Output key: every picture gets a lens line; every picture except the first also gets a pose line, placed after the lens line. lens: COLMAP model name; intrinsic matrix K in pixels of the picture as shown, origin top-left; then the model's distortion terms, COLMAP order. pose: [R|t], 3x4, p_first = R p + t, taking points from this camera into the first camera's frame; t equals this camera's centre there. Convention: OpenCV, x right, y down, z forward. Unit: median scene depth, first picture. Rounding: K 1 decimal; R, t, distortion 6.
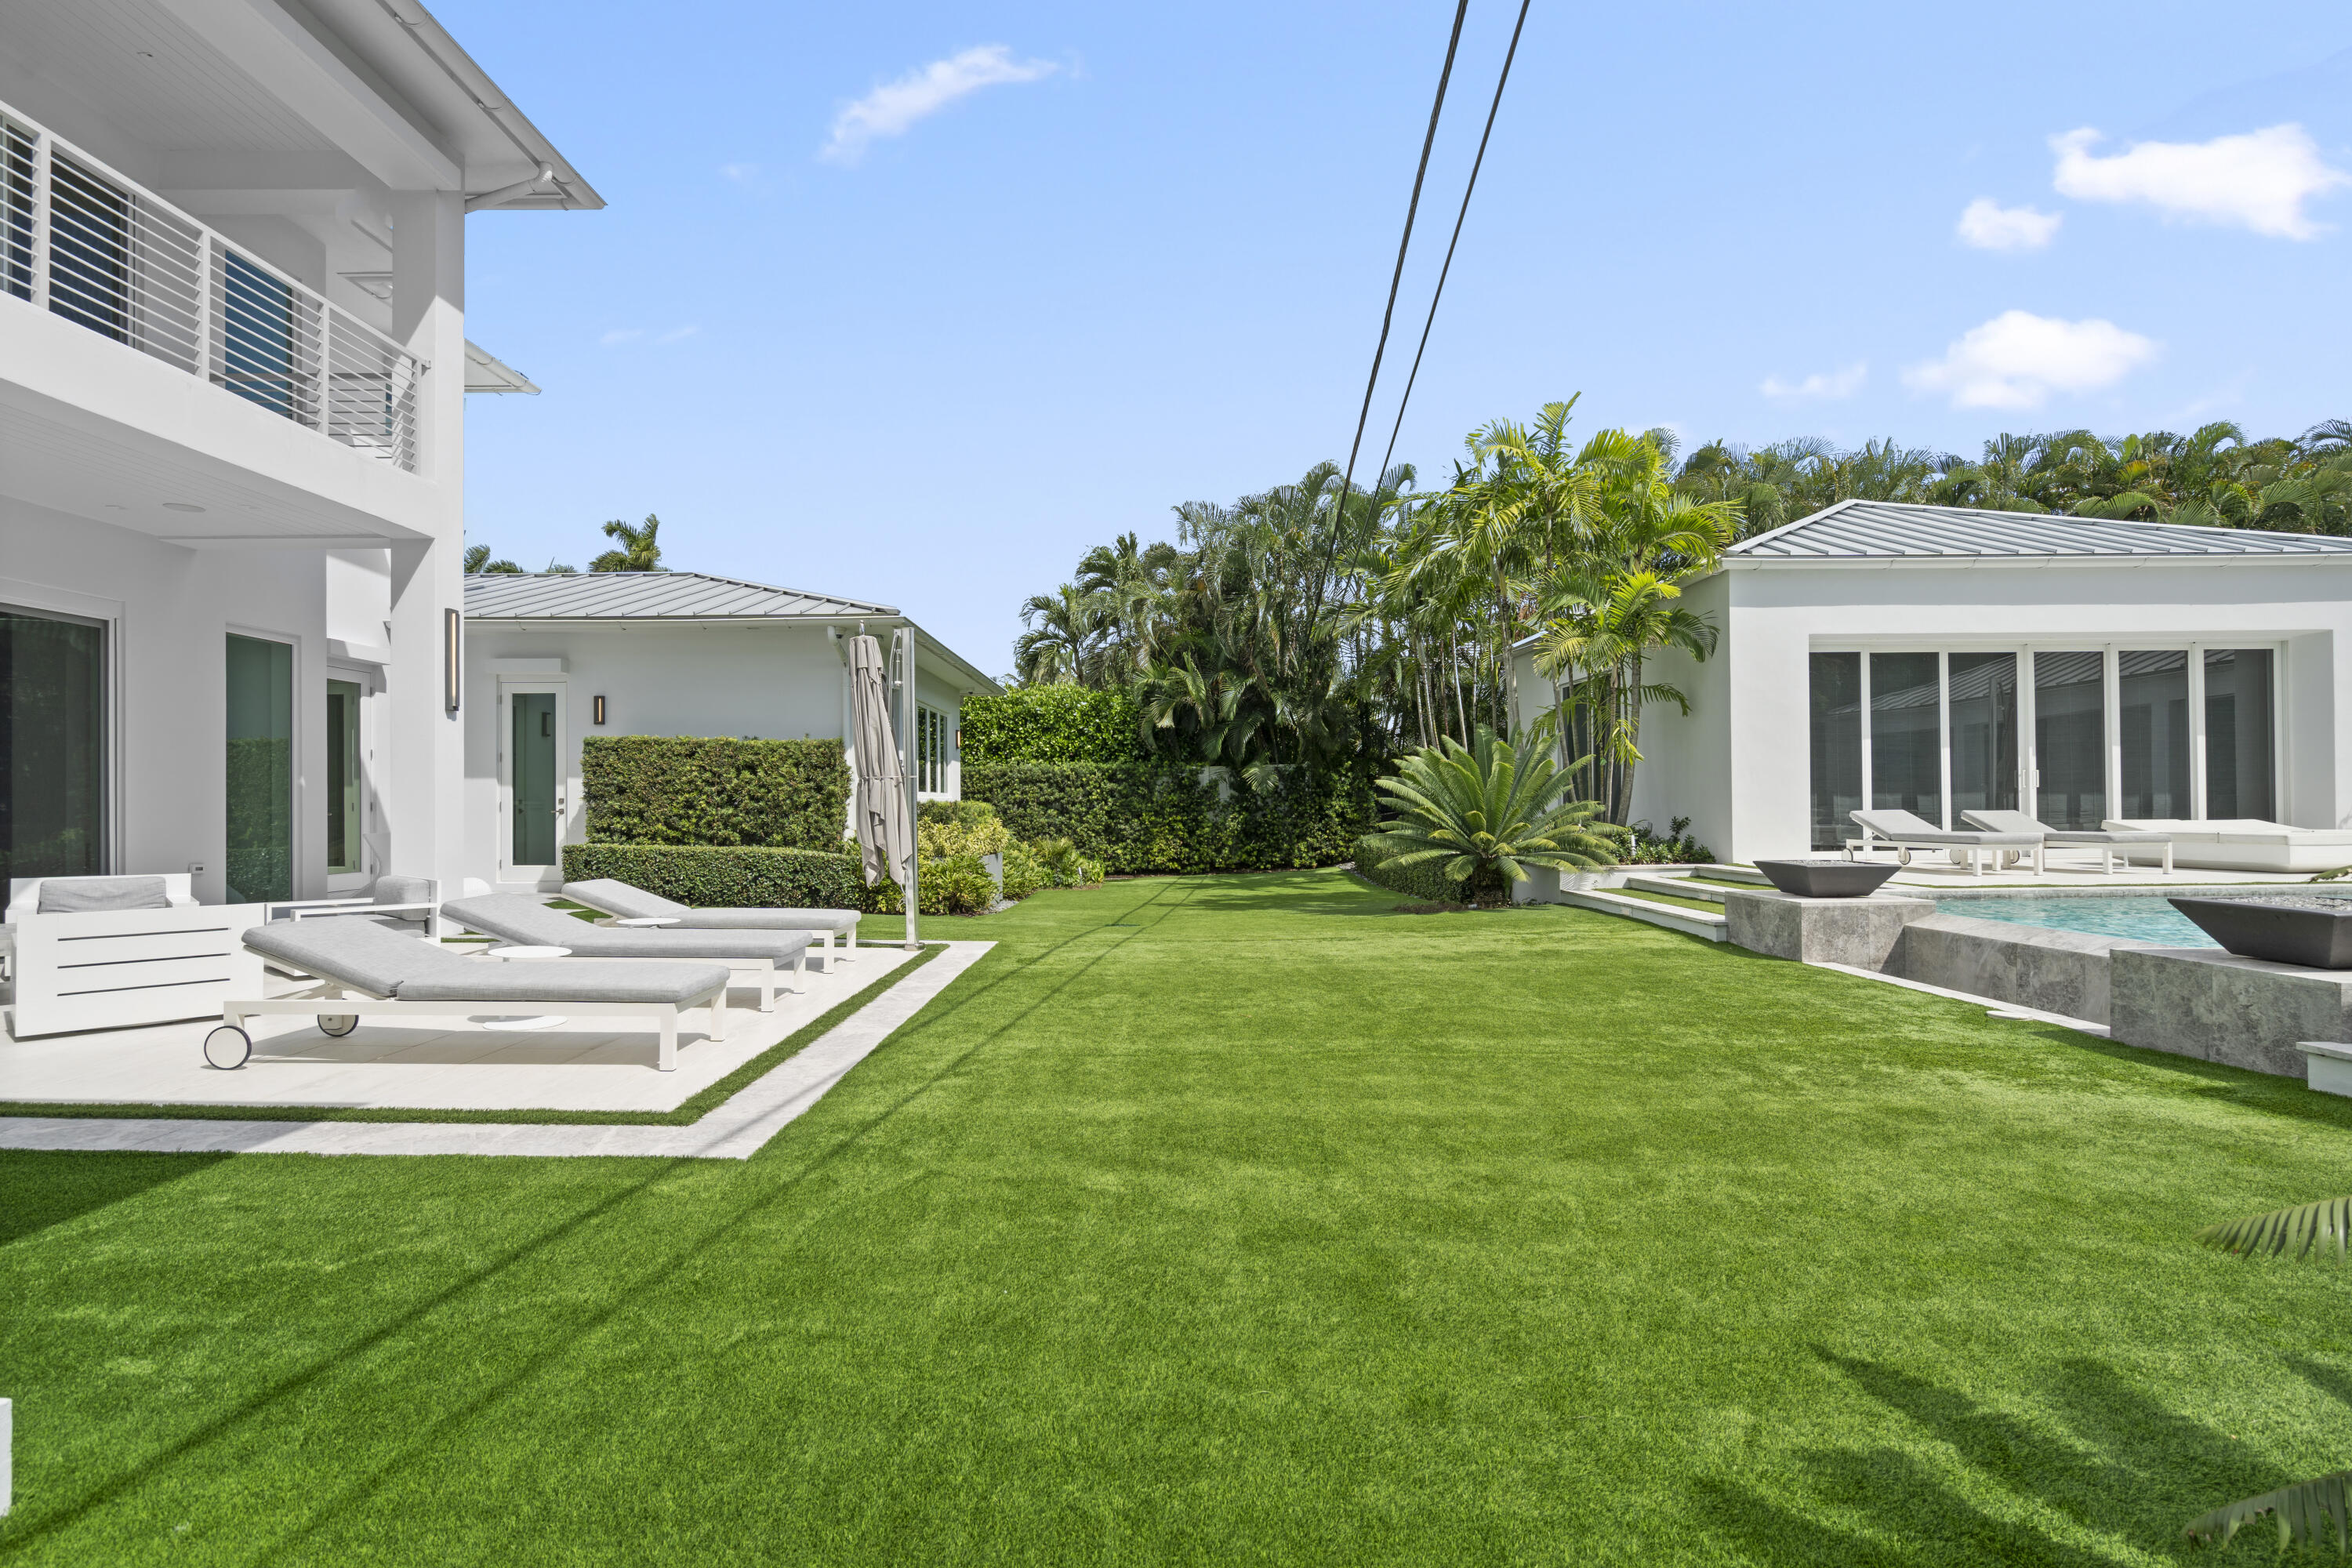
lens RADIAL K [[1075.8, 0, 1165.9], [0, 1075.8, 798.2], [0, 0, 1]] dist [0.000111, 0.001724]
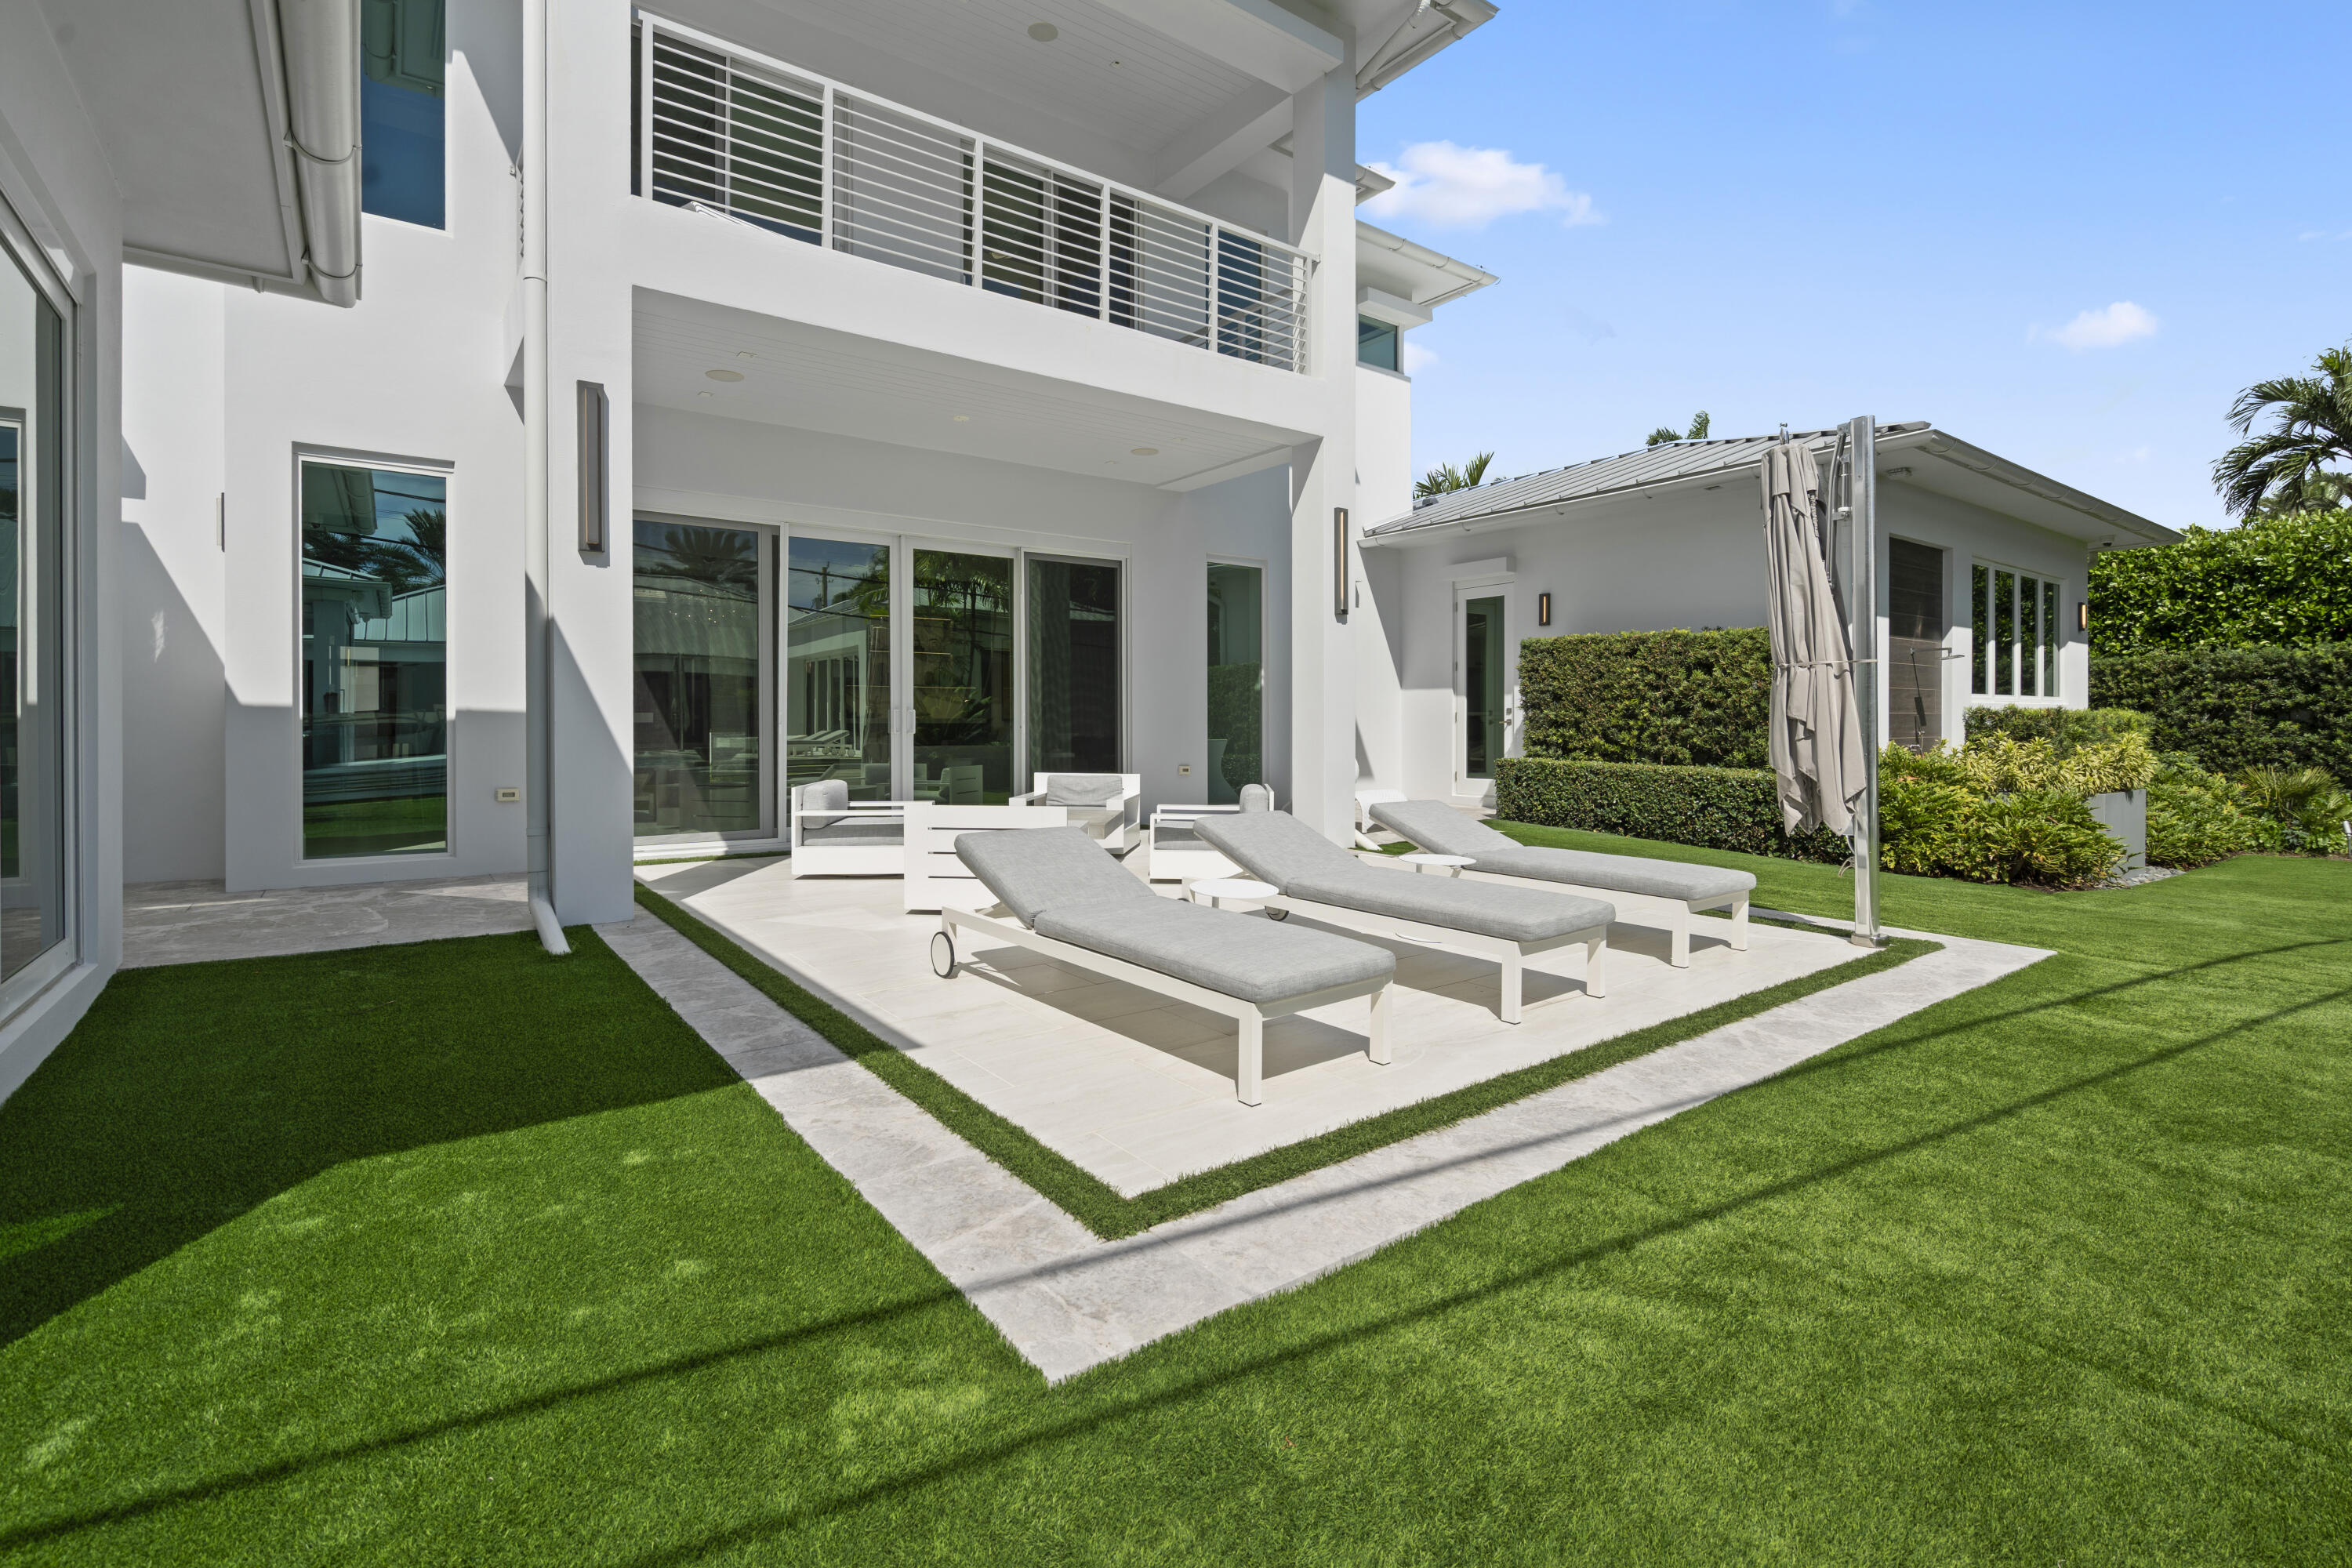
lens RADIAL K [[1075.8, 0, 1167.8], [0, 1075.8, 734.0], [0, 0, 1]] dist [0.000111, 0.001724]
pose [[0.593904, 0.008065, -0.804496, 0.013192], [0.006553, 0.999868, 0.014861, 0.007116], [0.804509, -0.014098, 0.593772, 0.219869]]
